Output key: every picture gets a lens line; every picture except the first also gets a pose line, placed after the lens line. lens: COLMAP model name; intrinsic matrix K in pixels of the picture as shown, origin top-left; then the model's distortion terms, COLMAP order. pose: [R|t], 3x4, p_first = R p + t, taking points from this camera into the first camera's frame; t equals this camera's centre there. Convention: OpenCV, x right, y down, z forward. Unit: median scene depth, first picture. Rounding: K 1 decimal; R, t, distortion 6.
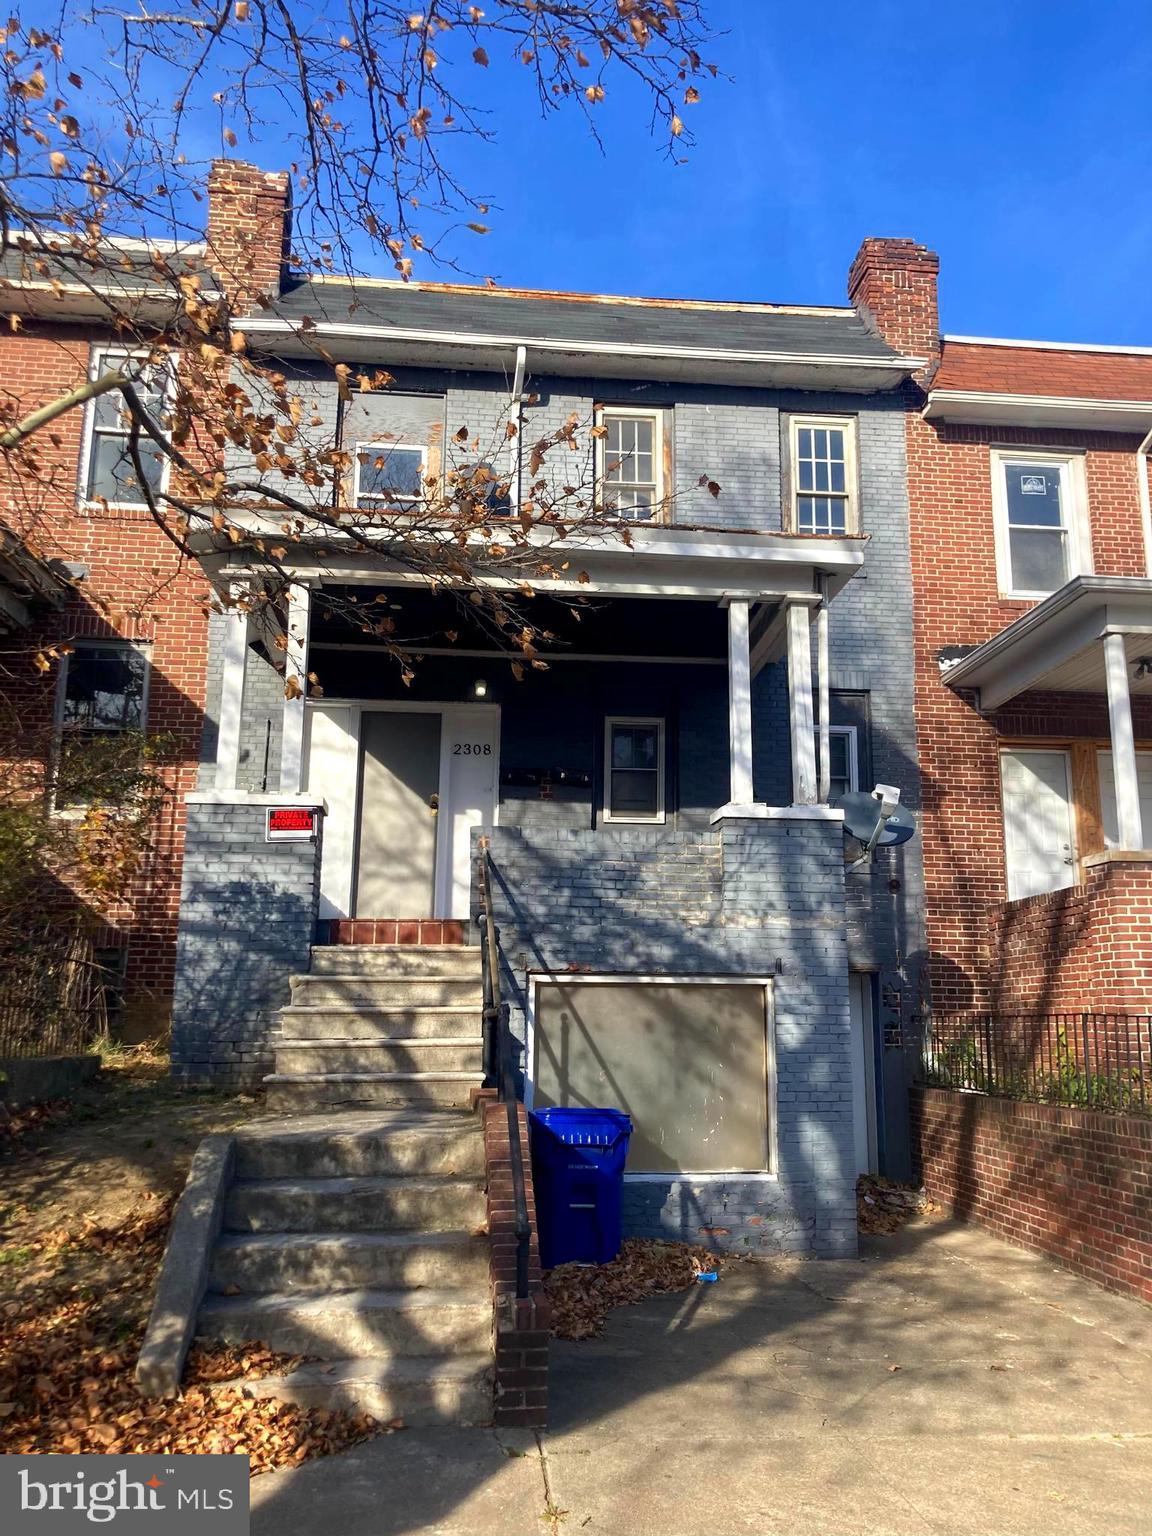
lens RADIAL K [[1251.9, 0, 582.7], [0, 1251.9, 765.1], [0, 0, 1]] dist [0.040357, -0.059030]
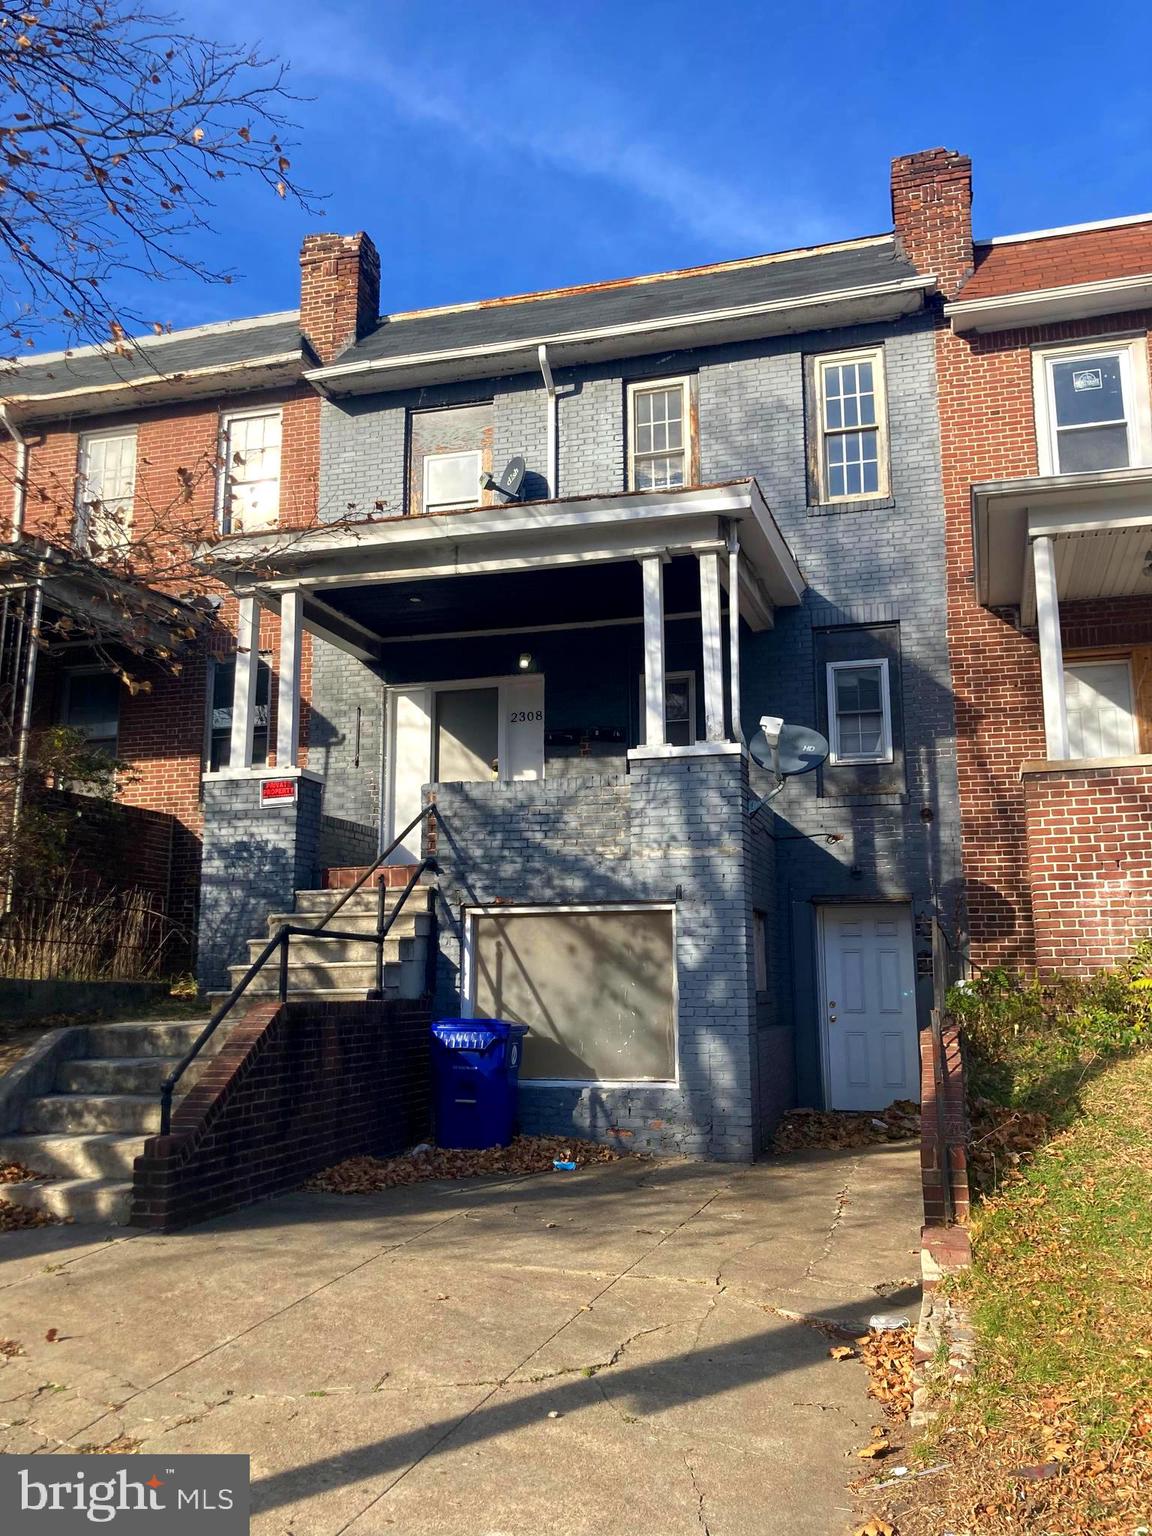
lens RADIAL K [[1251.9, 0, 582.7], [0, 1251.9, 765.1], [0, 0, 1]] dist [0.040357, -0.059030]
pose [[0.928401, -0.076111, -0.363701, 0.461913], [0.084453, 0.996402, 0.007063, 0.034850], [0.361855, -0.037273, 0.931489, -0.028211]]
